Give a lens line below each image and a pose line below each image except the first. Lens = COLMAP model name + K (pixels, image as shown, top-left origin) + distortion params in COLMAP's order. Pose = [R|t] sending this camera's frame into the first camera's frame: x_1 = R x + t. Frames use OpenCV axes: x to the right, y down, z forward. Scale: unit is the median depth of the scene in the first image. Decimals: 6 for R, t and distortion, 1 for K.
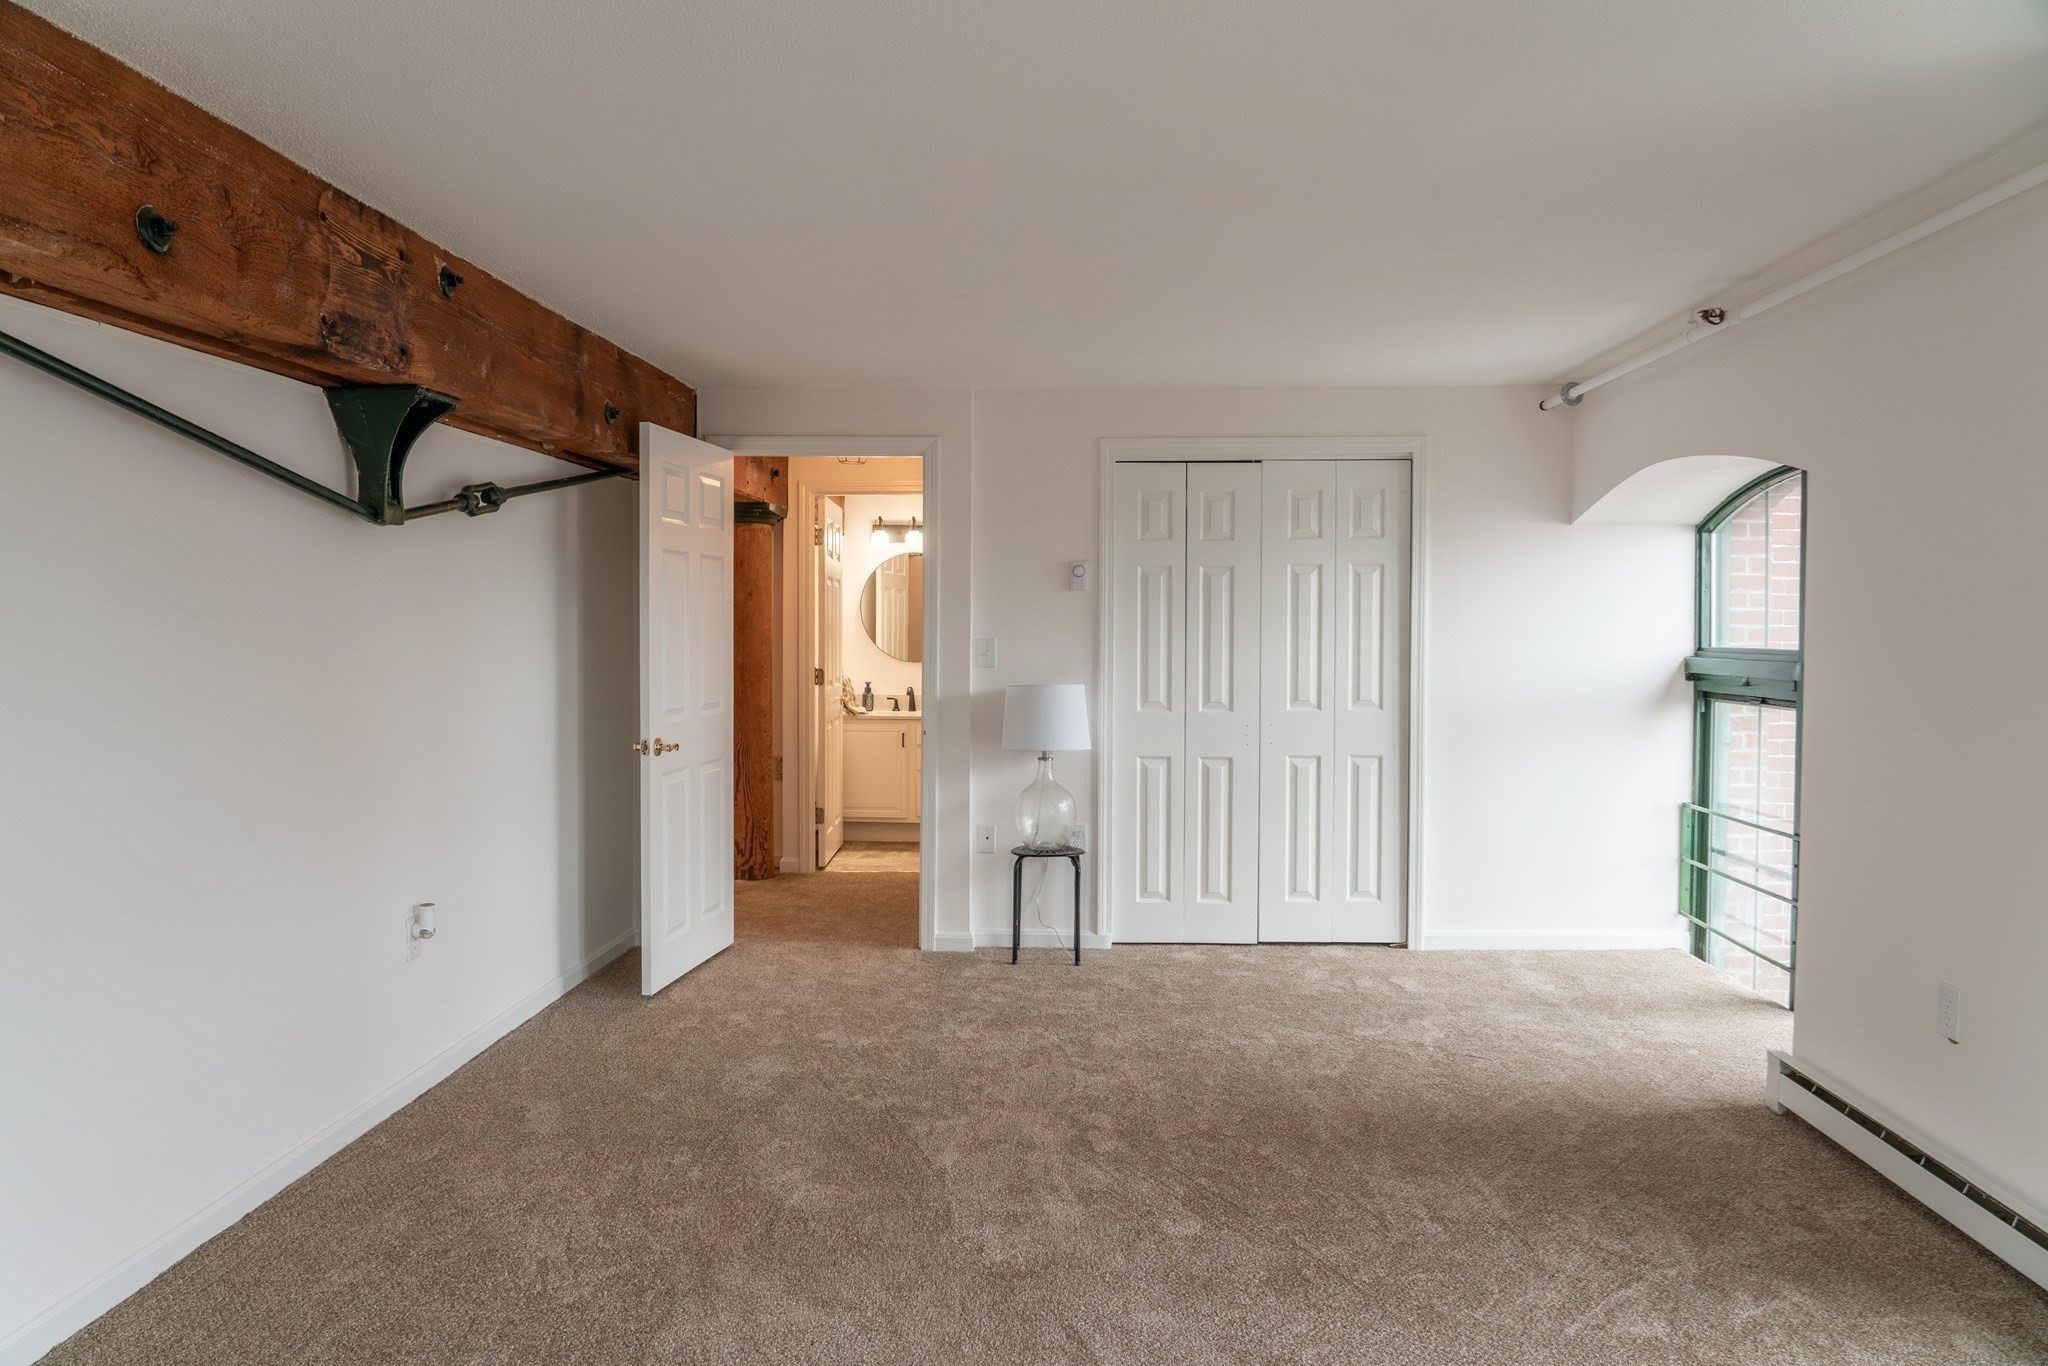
lens RADIAL K [[1403.4, 0, 1024.0], [0, 1403.4, 667.8], [0, 0, 1]] dist [-0.012344, 0.000574]
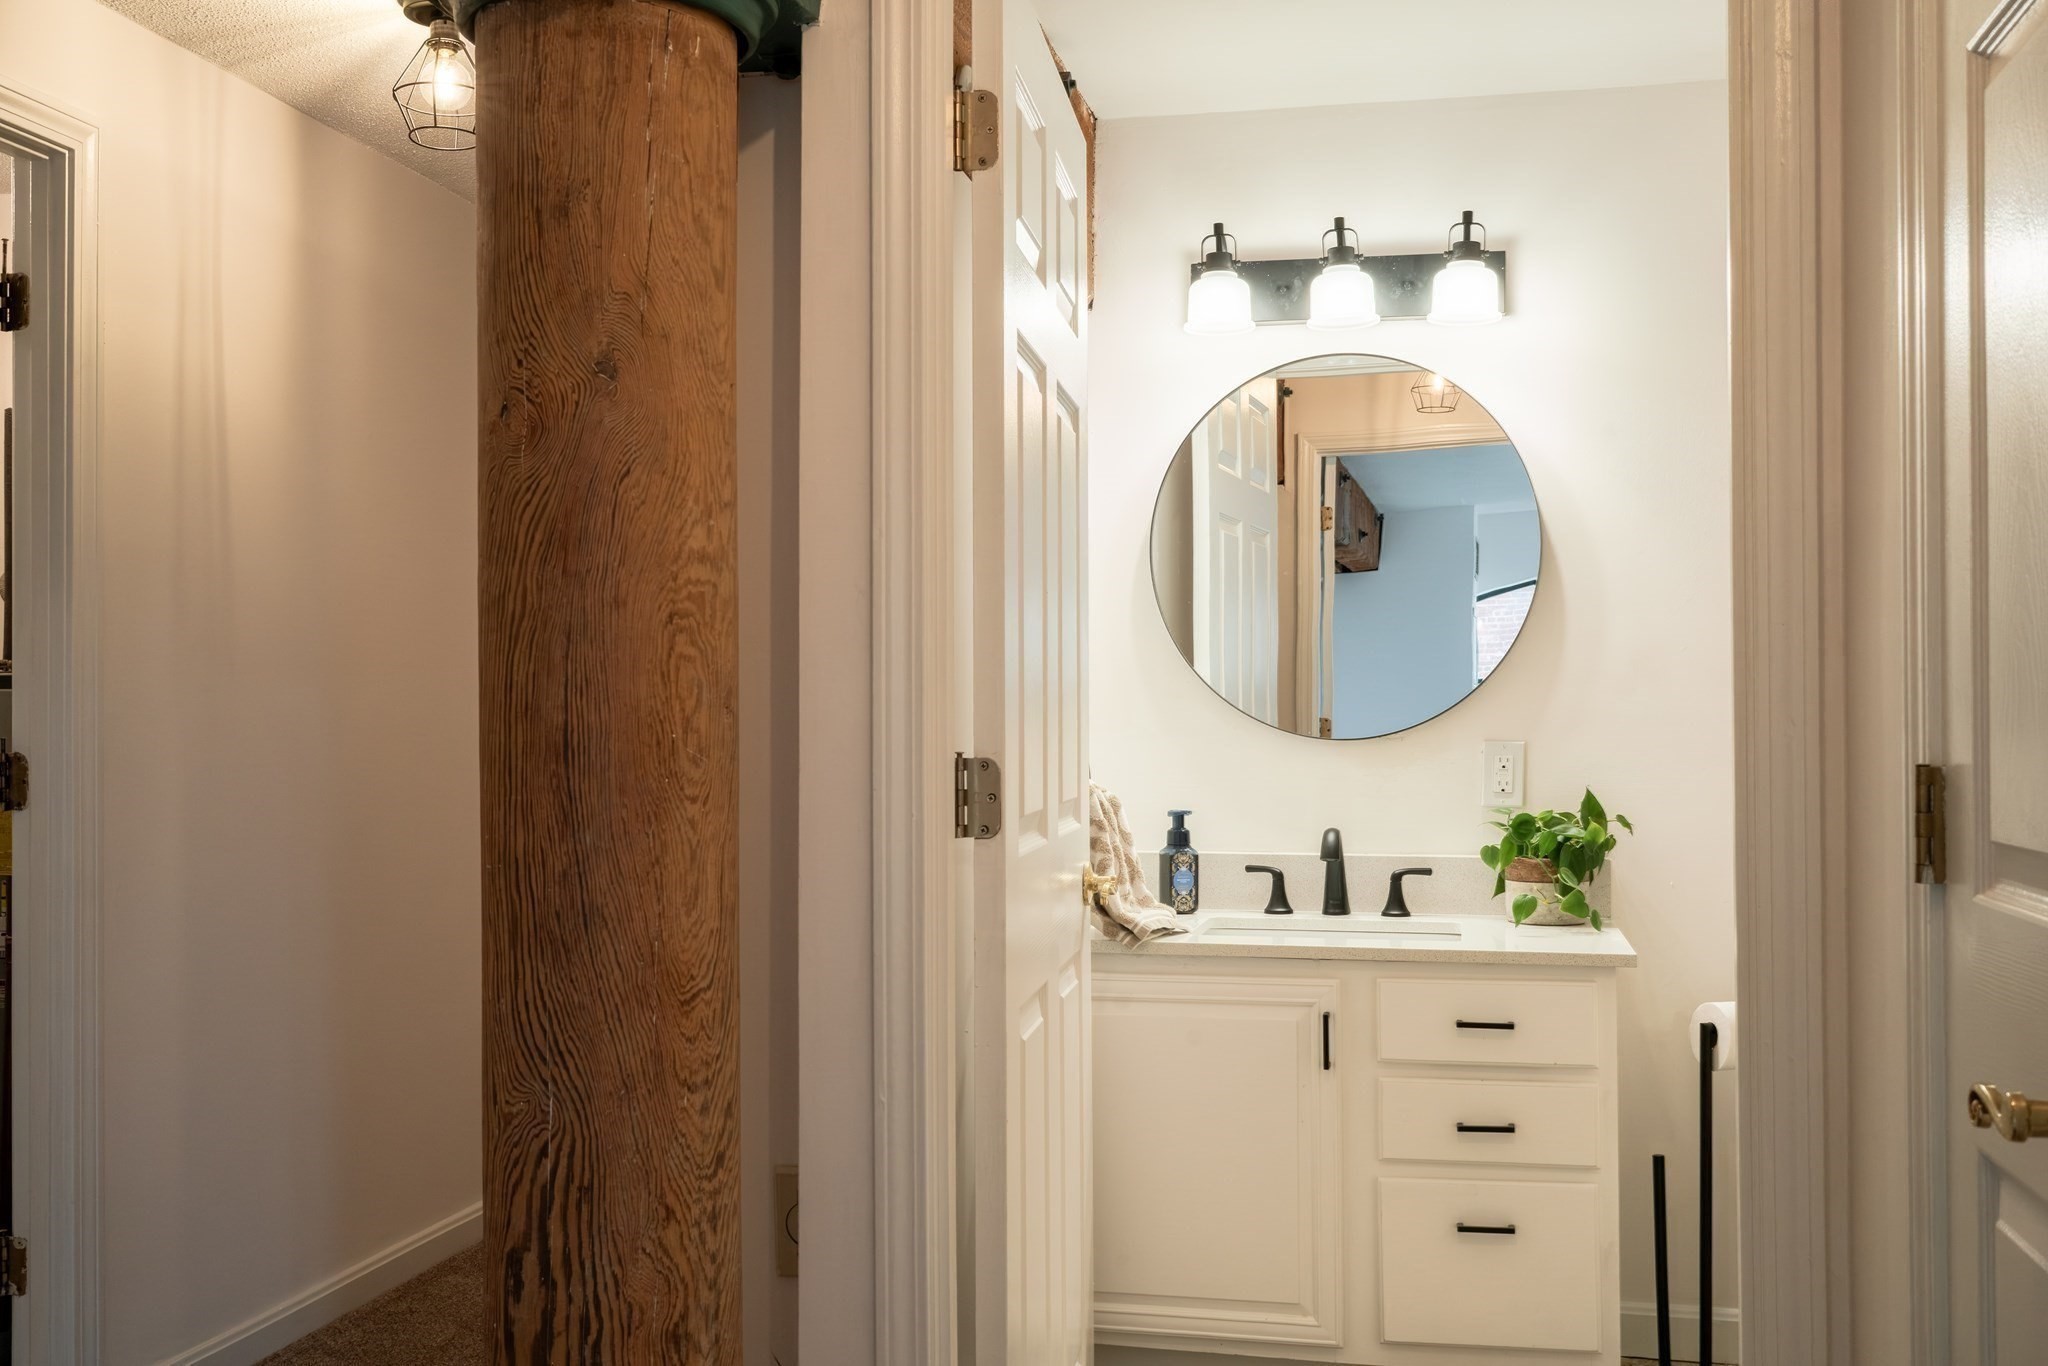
lens RADIAL K [[2020.8, 0, 1024.0], [0, 2020.8, 683.0], [0, 0, 1]] dist [0.005668, 0.002215]
pose [[0.986991, -0.008575, -0.160549, -0.080004], [0.001544, 0.999036, -0.043864, 0.002416], [0.160771, 0.043045, 0.986053, 0.621552]]
